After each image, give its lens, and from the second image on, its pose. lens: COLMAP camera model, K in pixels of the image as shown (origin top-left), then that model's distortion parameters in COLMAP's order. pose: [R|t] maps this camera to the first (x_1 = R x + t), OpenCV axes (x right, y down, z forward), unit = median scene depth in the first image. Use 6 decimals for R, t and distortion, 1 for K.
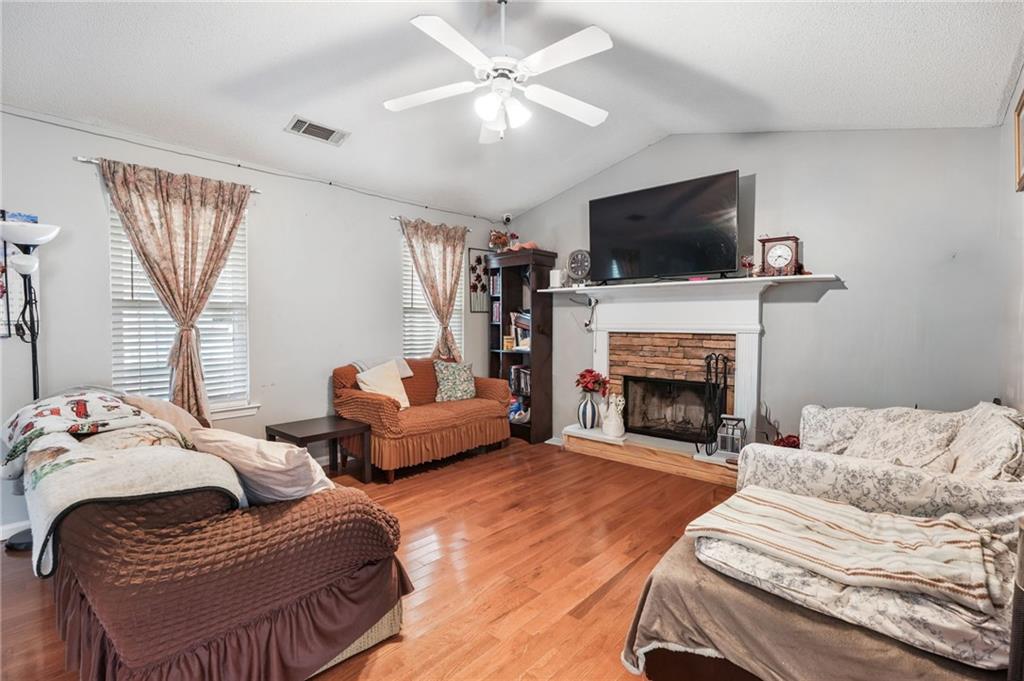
lens RADIAL K [[469.4, 0, 504.8], [0, 469.4, 341.9], [0, 0, 1]] dist [-0.021321, 0.006168]
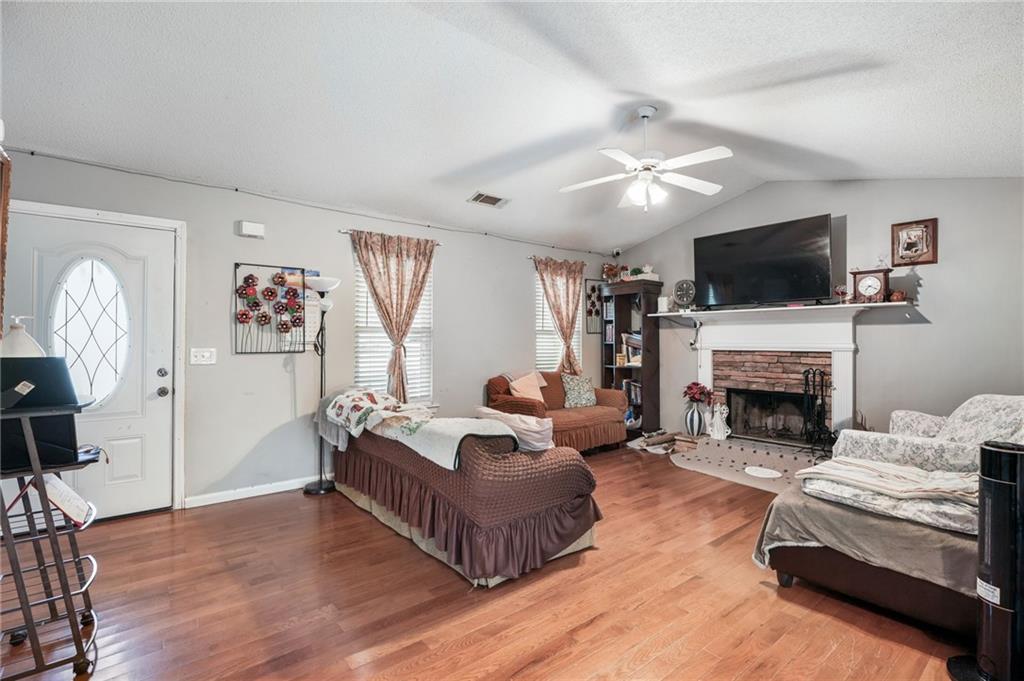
lens RADIAL K [[469.4, 0, 509.2], [0, 469.4, 339.3], [0, 0, 1]] dist [-0.021321, 0.006168]
pose [[0.988316, -0.001661, -0.152413, -0.149597], [-0.005260, 0.998973, -0.044998, 0.010291], [0.152331, 0.045274, 0.987292, -0.329429]]
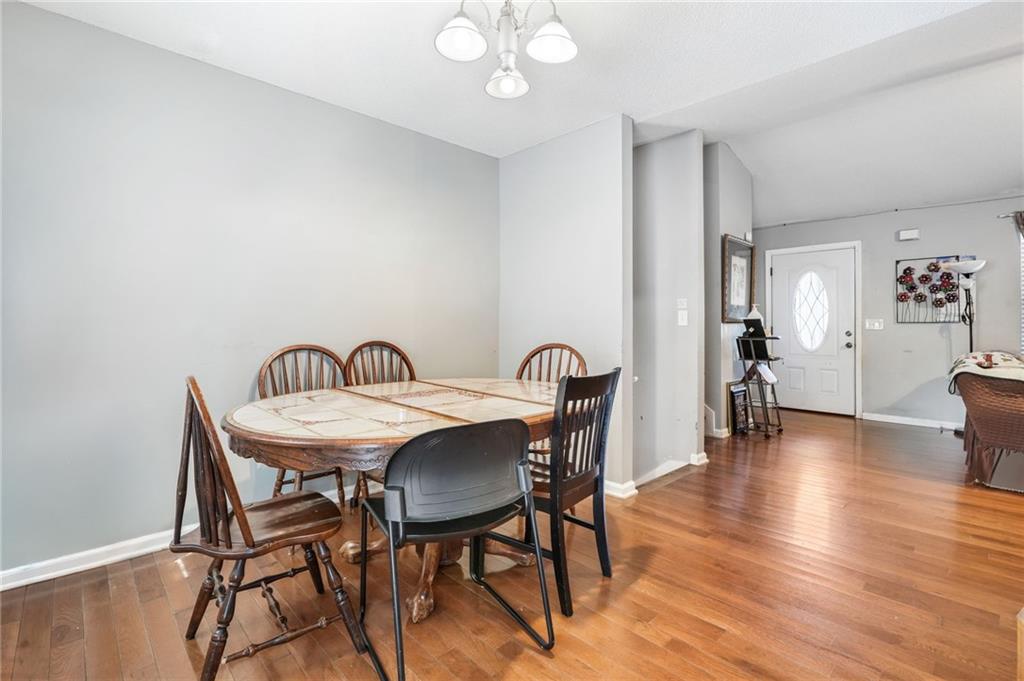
lens RADIAL K [[469.4, 0, 514.5], [0, 469.4, 316.1], [0, 0, 1]] dist [-0.021321, 0.006168]
pose [[-0.054890, -0.014166, -0.998392, 0.736053], [-0.036740, 0.999251, -0.012158, 0.043358], [0.997816, 0.036014, -0.055369, -0.571631]]
